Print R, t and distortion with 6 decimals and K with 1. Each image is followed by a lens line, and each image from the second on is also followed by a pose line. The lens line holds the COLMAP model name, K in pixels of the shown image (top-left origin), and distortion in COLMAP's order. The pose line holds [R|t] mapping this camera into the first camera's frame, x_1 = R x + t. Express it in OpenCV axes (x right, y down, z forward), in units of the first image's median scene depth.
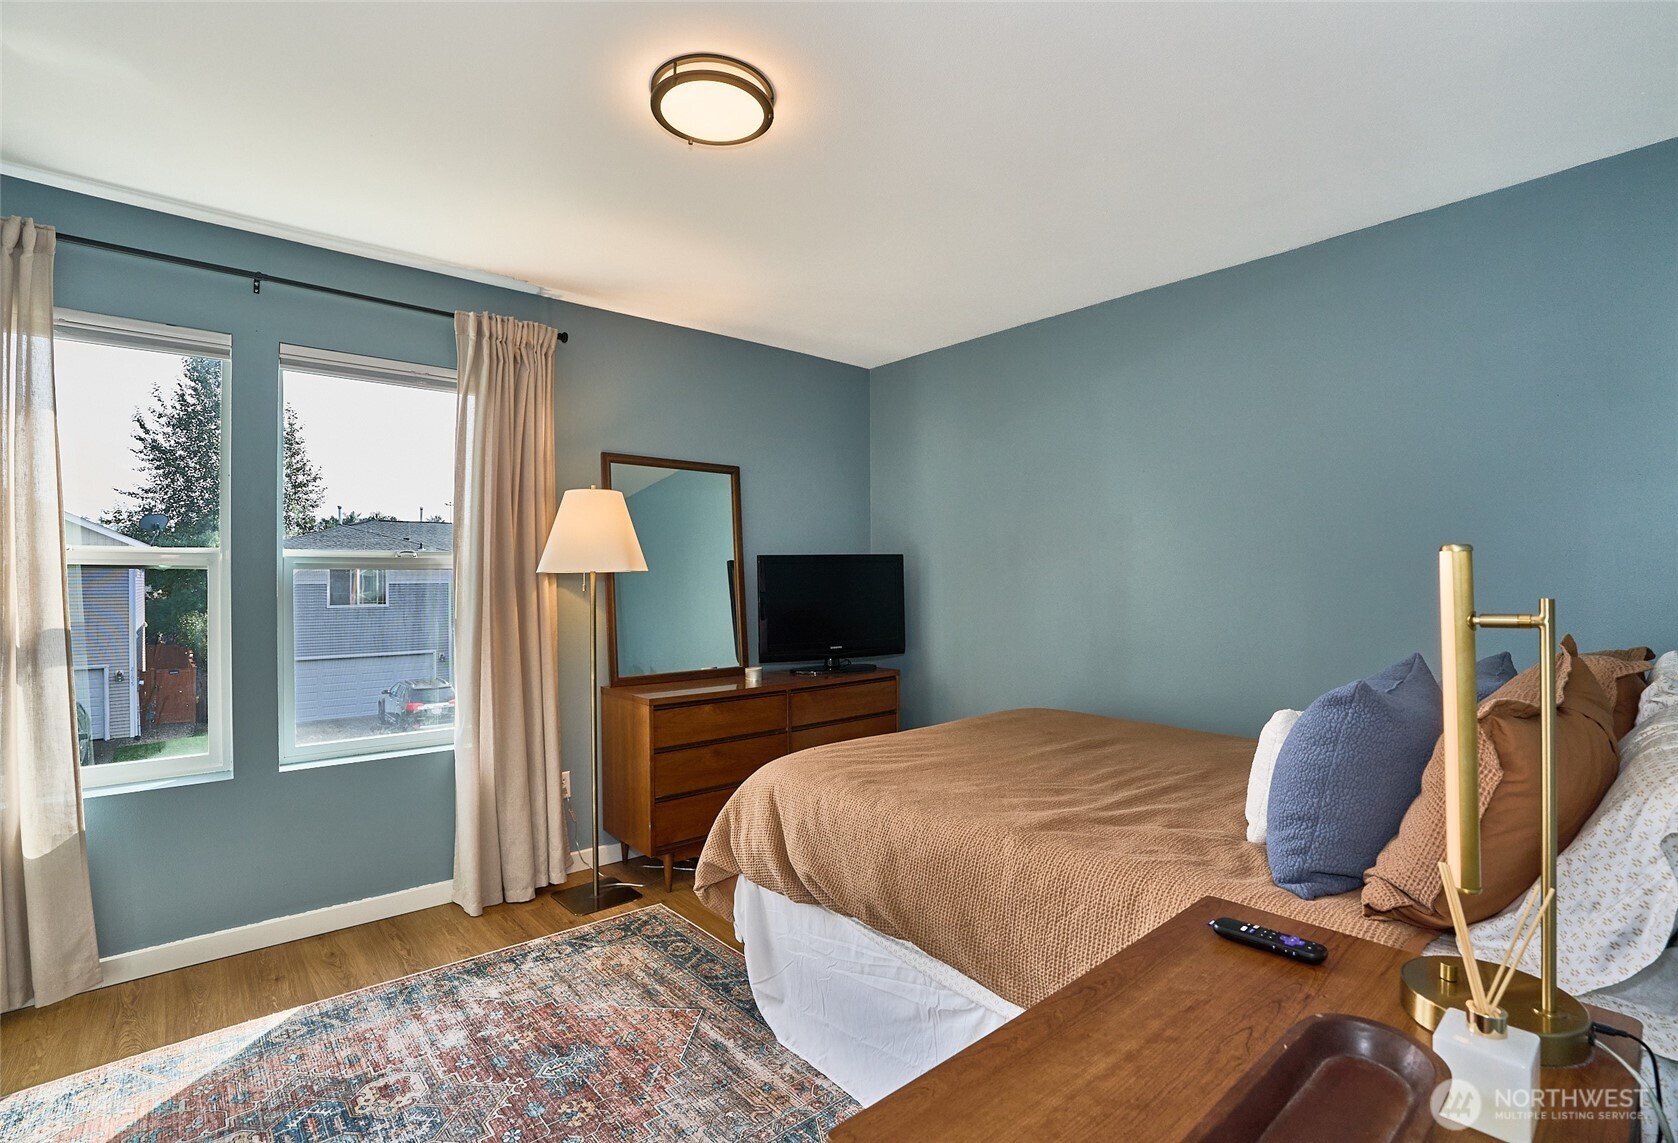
lens RADIAL K [[790.4, 0, 839.0], [0, 790.4, 571.5], [0, 0, 1]] dist [-0.071710, 0.020385]
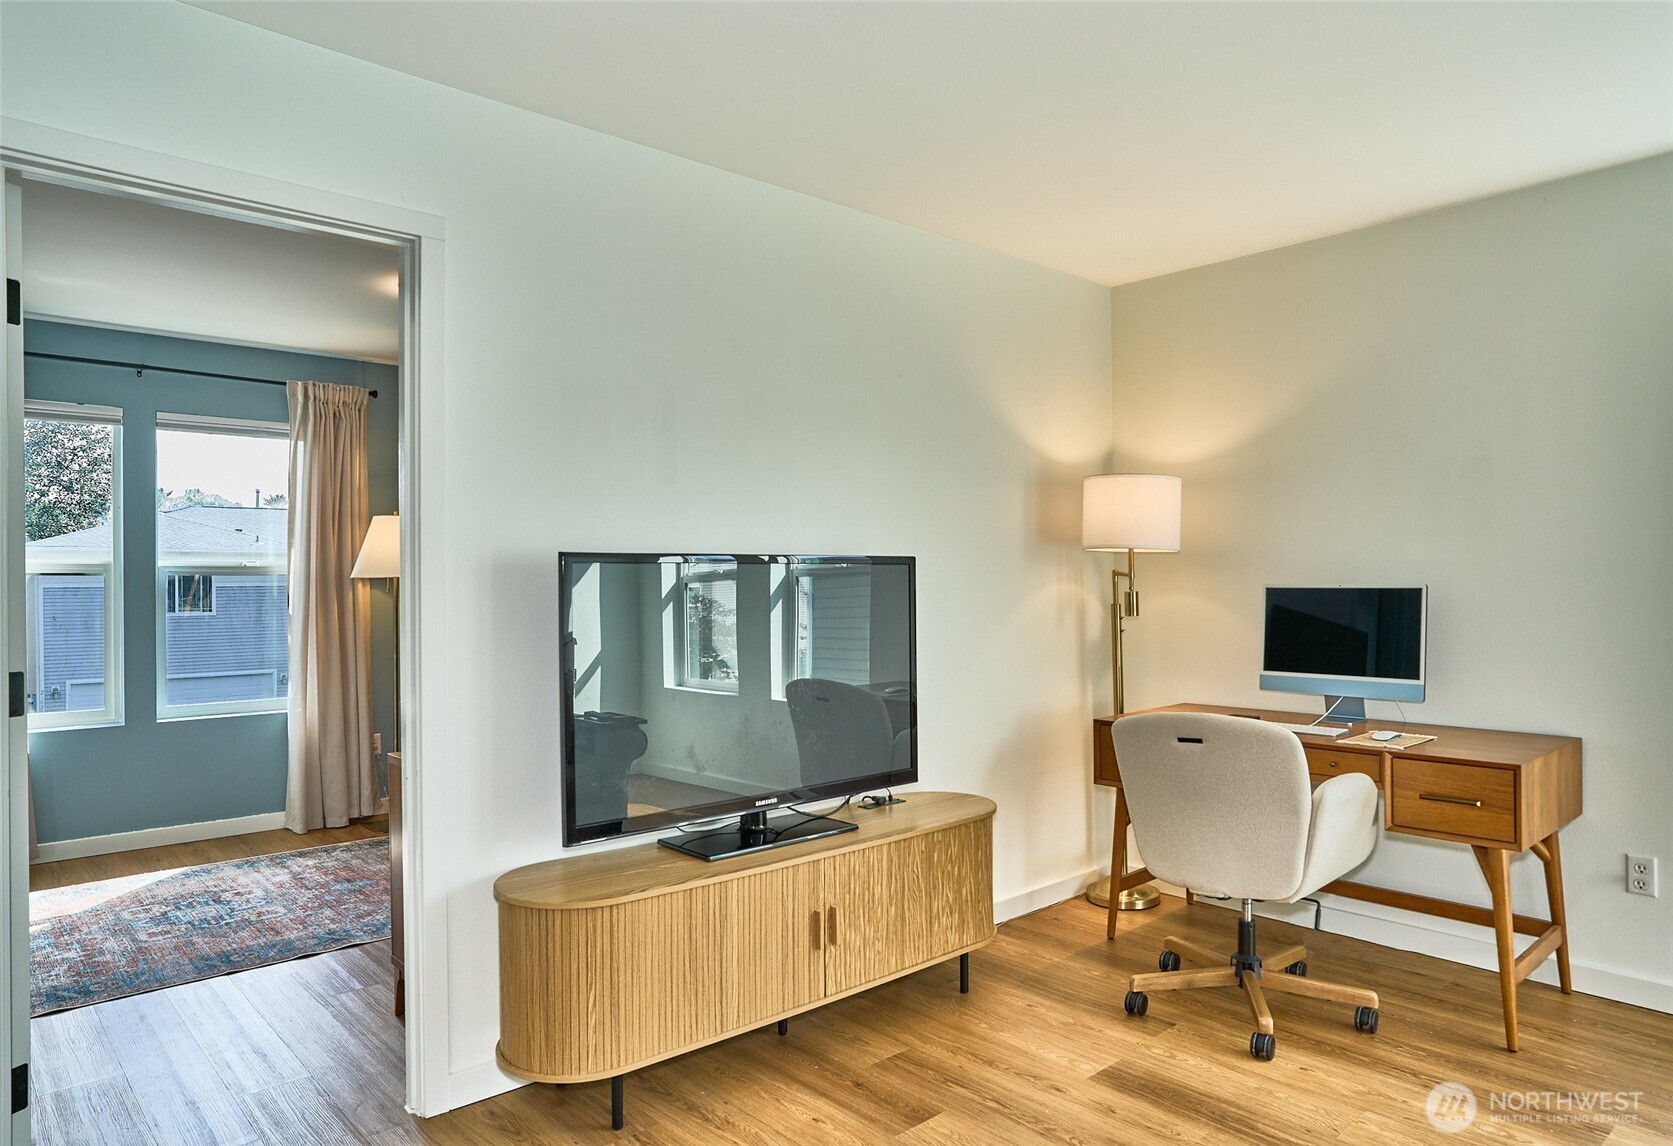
lens RADIAL K [[1064.5, 0, 836.5], [0, 1064.5, 573.0], [0, 0, 1]] dist [-0.024765, -0.000907]
pose [[0.999963, 0.000262, 0.008551, 0.427699], [-0.000286, 0.999996, 0.002783, -0.012290], [-0.008550, -0.002785, 0.999960, -0.816507]]
